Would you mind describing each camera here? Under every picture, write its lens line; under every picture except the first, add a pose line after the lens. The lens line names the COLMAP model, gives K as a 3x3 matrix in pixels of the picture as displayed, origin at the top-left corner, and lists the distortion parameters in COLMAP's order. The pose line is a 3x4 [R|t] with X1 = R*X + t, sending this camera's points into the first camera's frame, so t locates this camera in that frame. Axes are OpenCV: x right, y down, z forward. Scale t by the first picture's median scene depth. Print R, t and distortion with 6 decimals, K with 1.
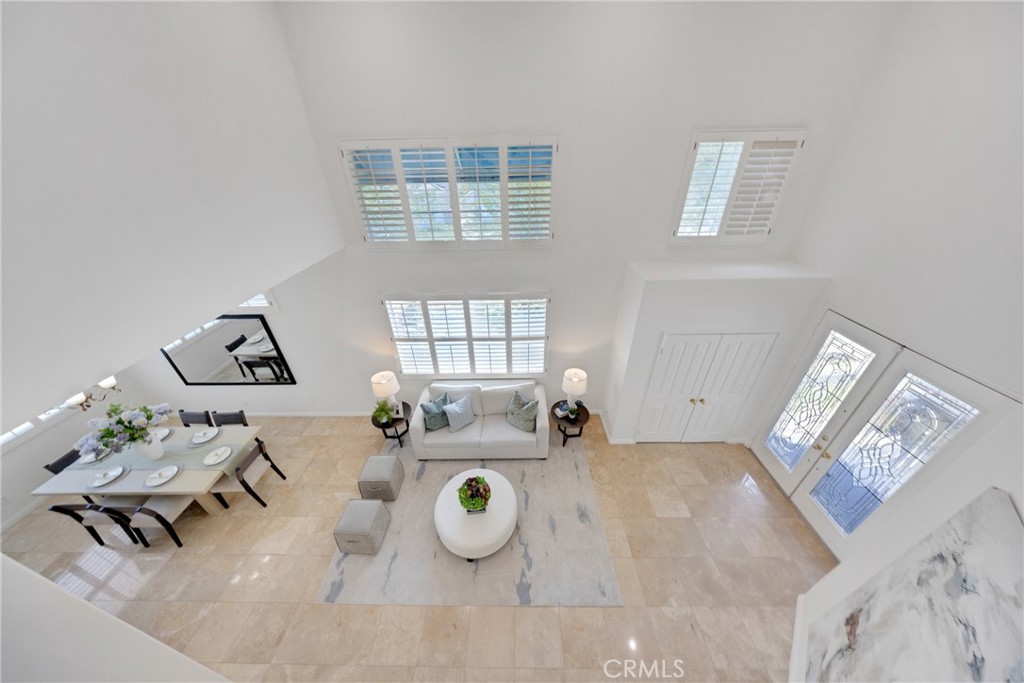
lens RADIAL K [[300.5, 0, 516.7], [0, 300.5, 348.0], [0, 0, 1]] dist [-0.001476, -0.000763]
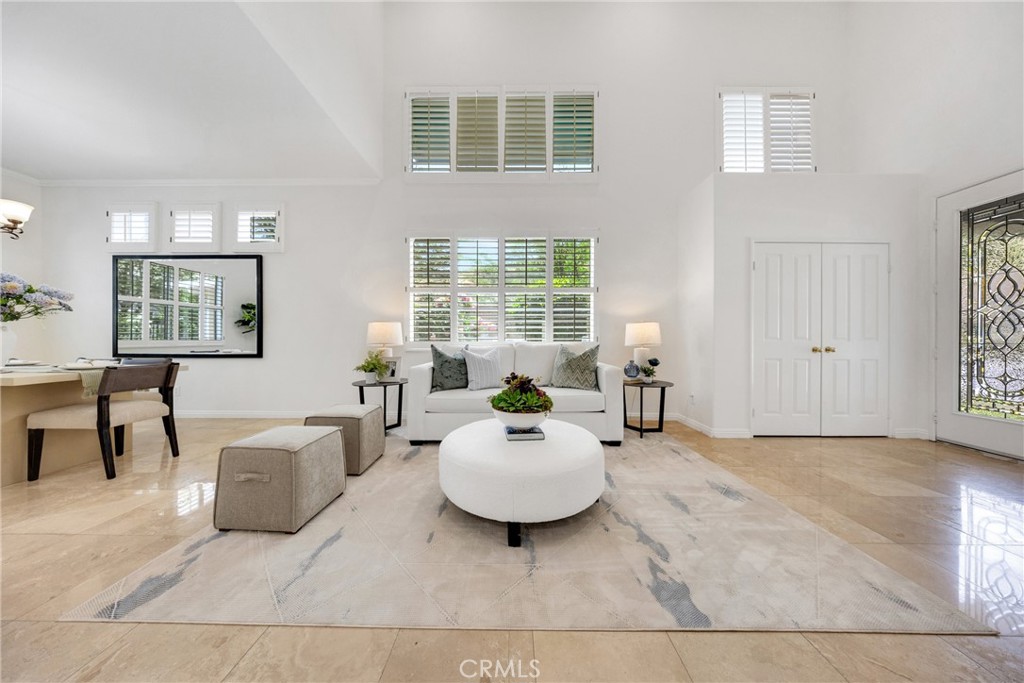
lens RADIAL K [[300.5, 0, 516.4], [0, 300.5, 343.7], [0, 0, 1]] dist [-0.001476, -0.000763]
pose [[0.999952, 0.009726, 0.000946, -0.158372], [-0.007838, 0.856061, -0.516815, 0.696289], [-0.005836, 0.516783, 0.856096, 0.510698]]
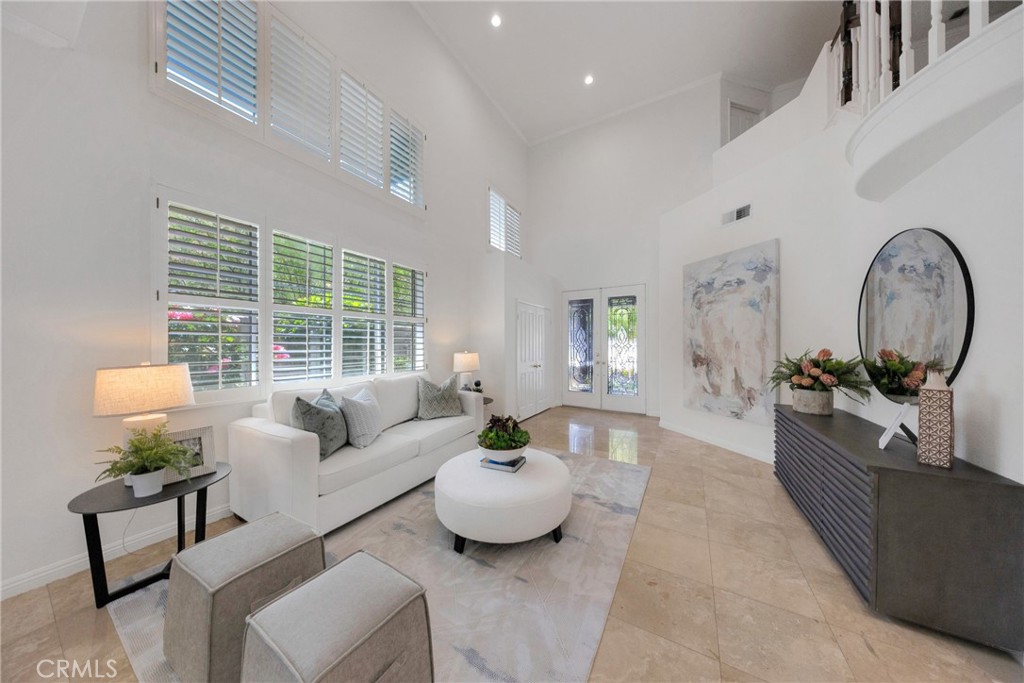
lens RADIAL K [[300.5, 0, 516.8], [0, 300.5, 342.0], [0, 0, 1]] dist [-0.001476, -0.000763]
pose [[0.494946, 0.015707, 0.868782, -0.706821], [0.454451, 0.847511, -0.274224, 0.518414], [-0.740609, 0.530545, 0.412334, 0.633249]]
